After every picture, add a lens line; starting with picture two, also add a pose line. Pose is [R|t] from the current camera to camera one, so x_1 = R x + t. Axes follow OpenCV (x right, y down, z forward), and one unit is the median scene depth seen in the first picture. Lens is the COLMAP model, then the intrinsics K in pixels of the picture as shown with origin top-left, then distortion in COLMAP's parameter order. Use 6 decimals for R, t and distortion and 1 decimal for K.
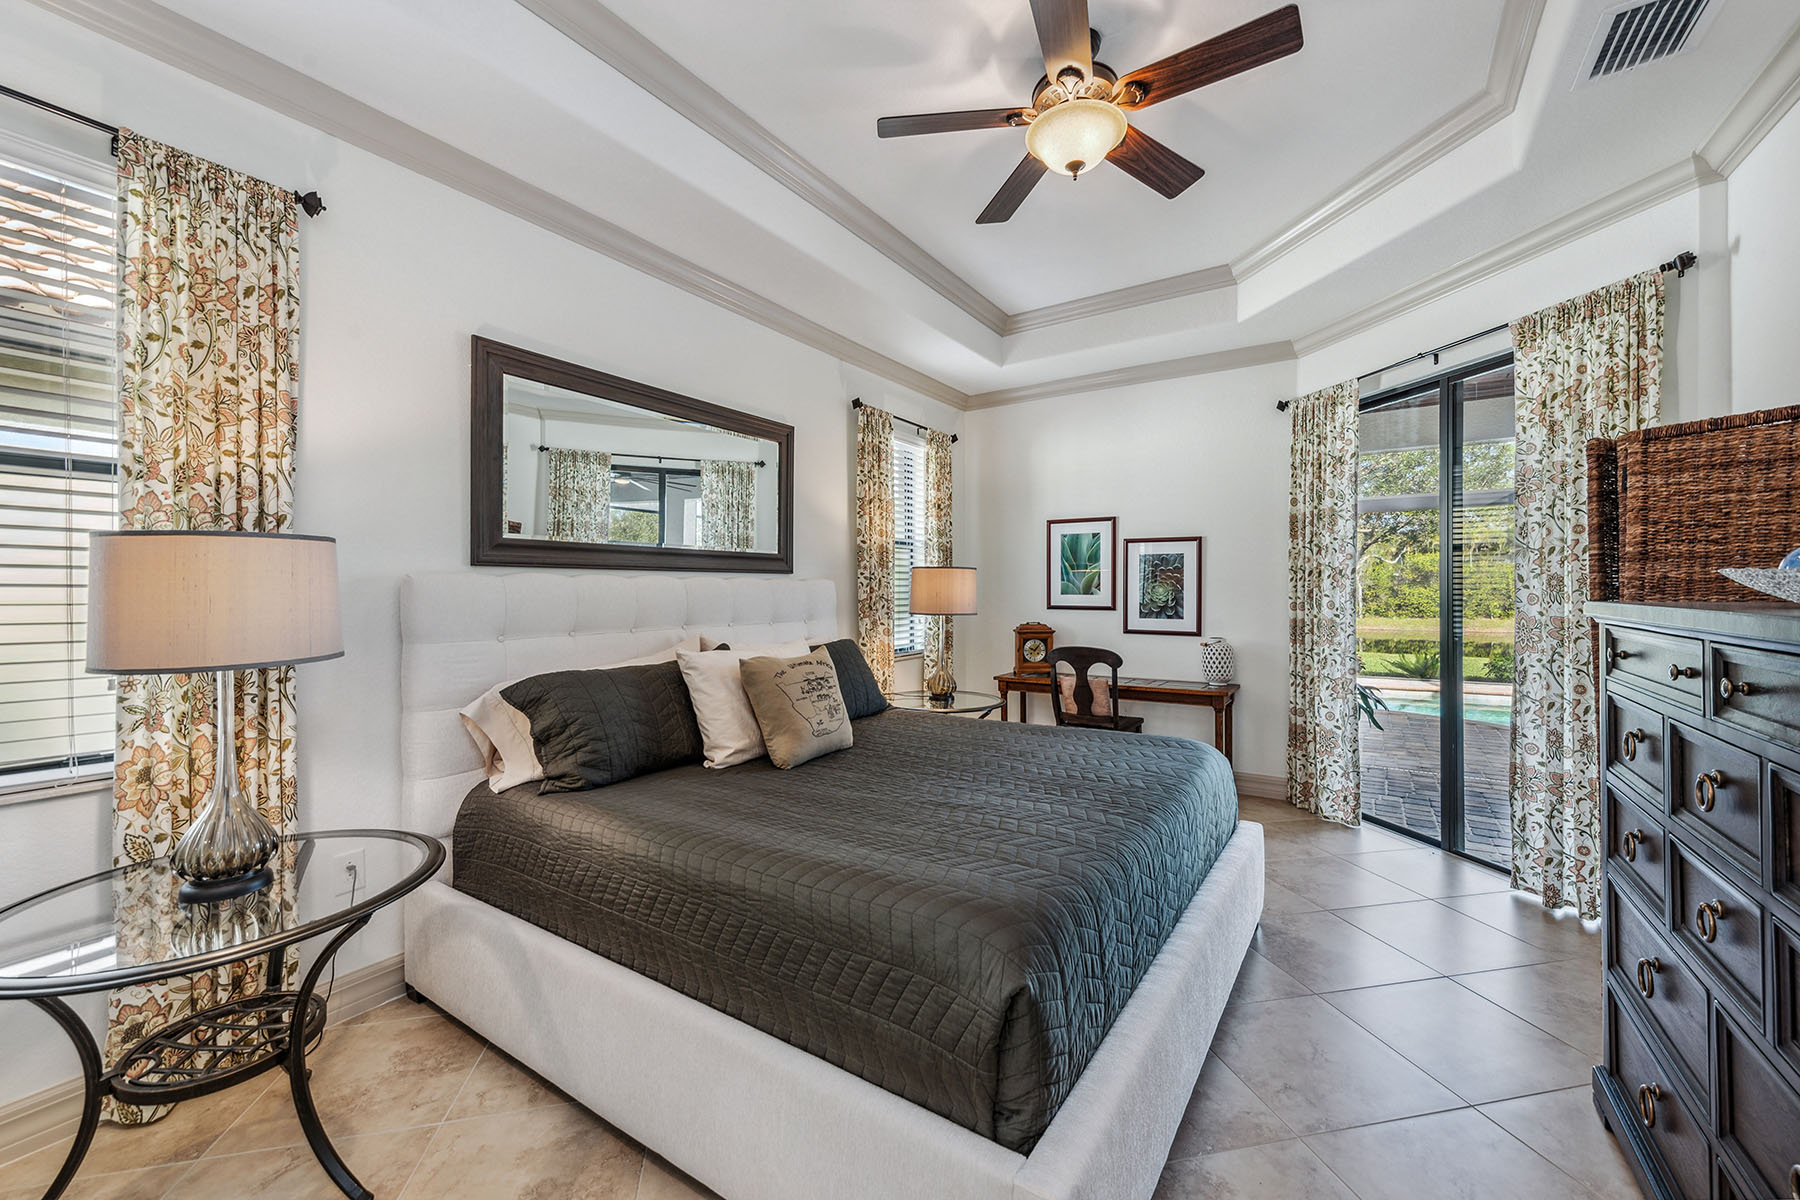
lens RADIAL K [[725.6, 0, 892.7], [0, 725.6, 588.9], [0, 0, 1]] dist [0.015621, -0.004064]
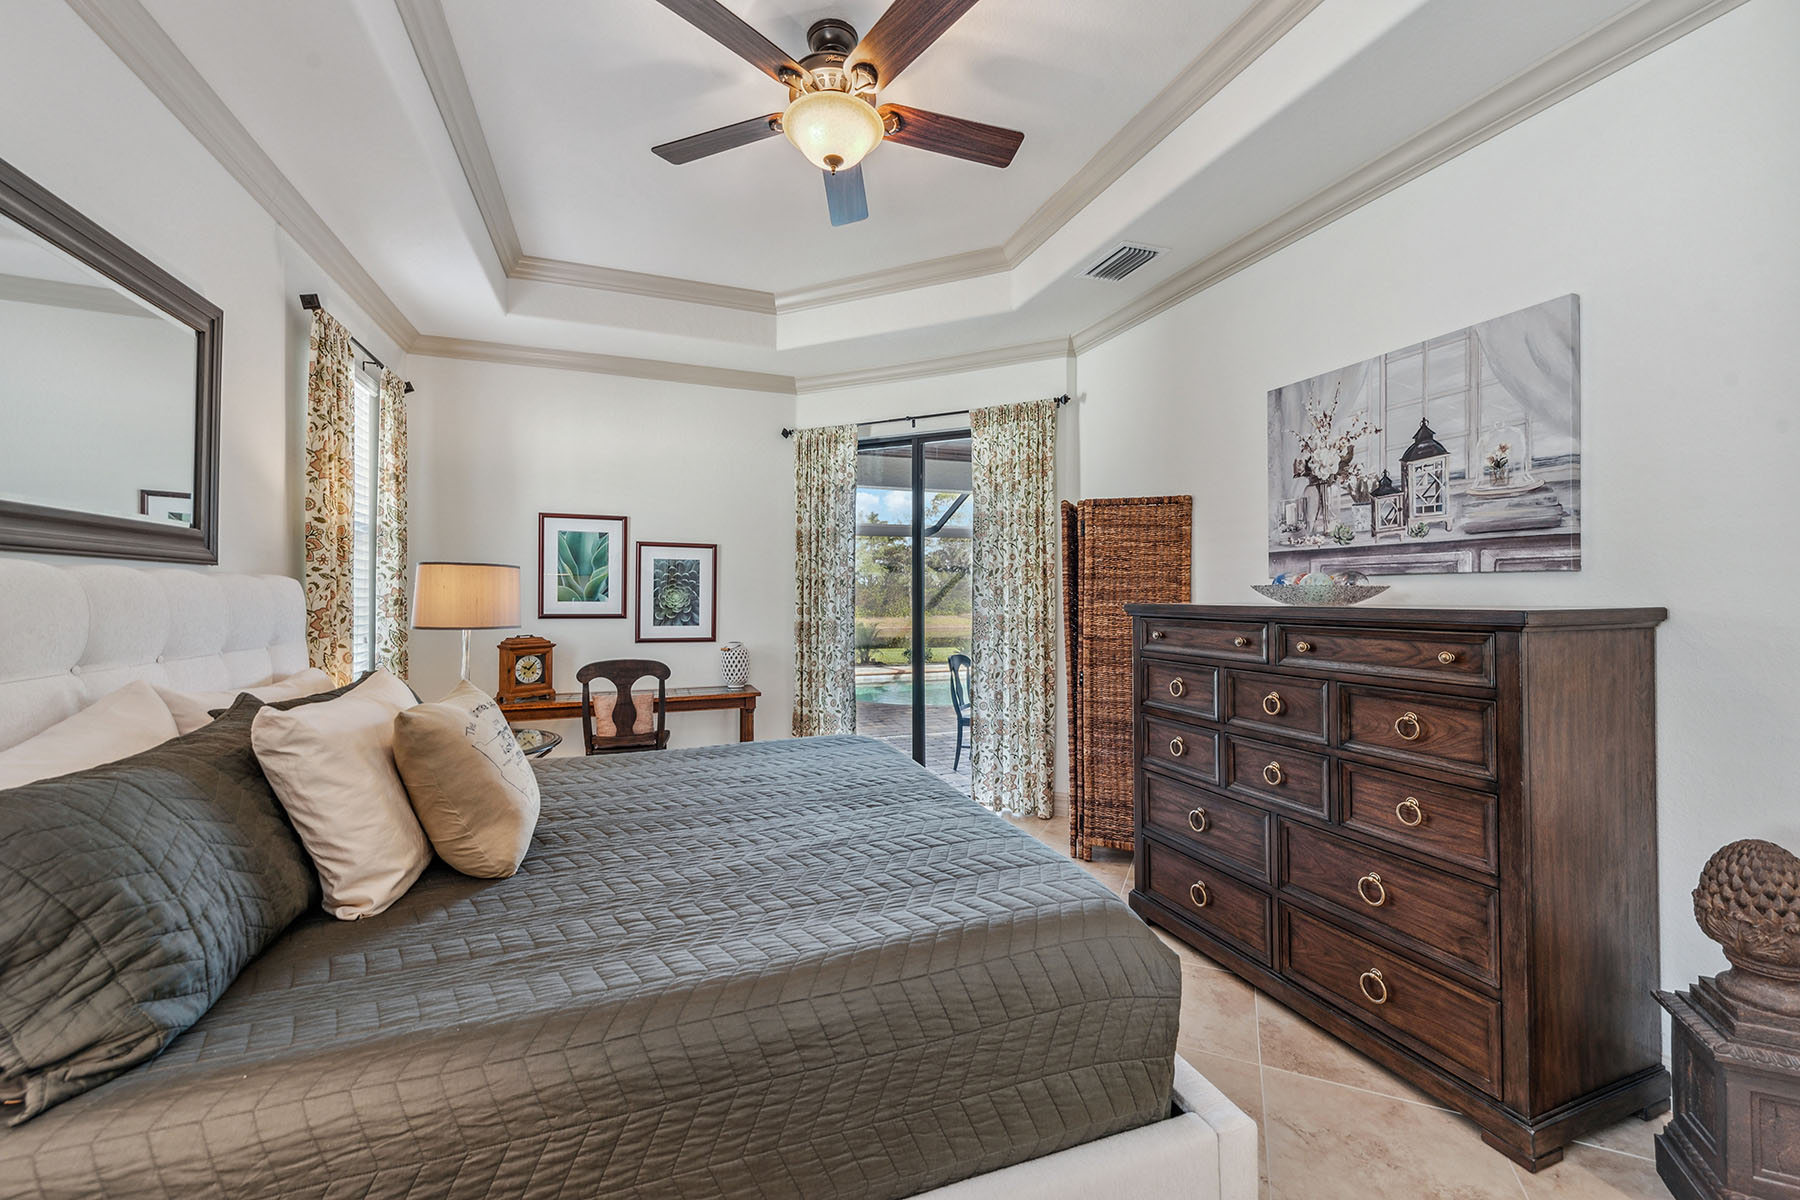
lens RADIAL K [[725.6, 0, 903.8], [0, 725.6, 591.8], [0, 0, 1]] dist [0.015621, -0.004064]
pose [[0.576082, 0.008810, 0.817345, -0.303827], [-0.003394, 0.999959, -0.008386, 0.003006], [-0.817385, 0.002057, 0.576088, 0.226184]]
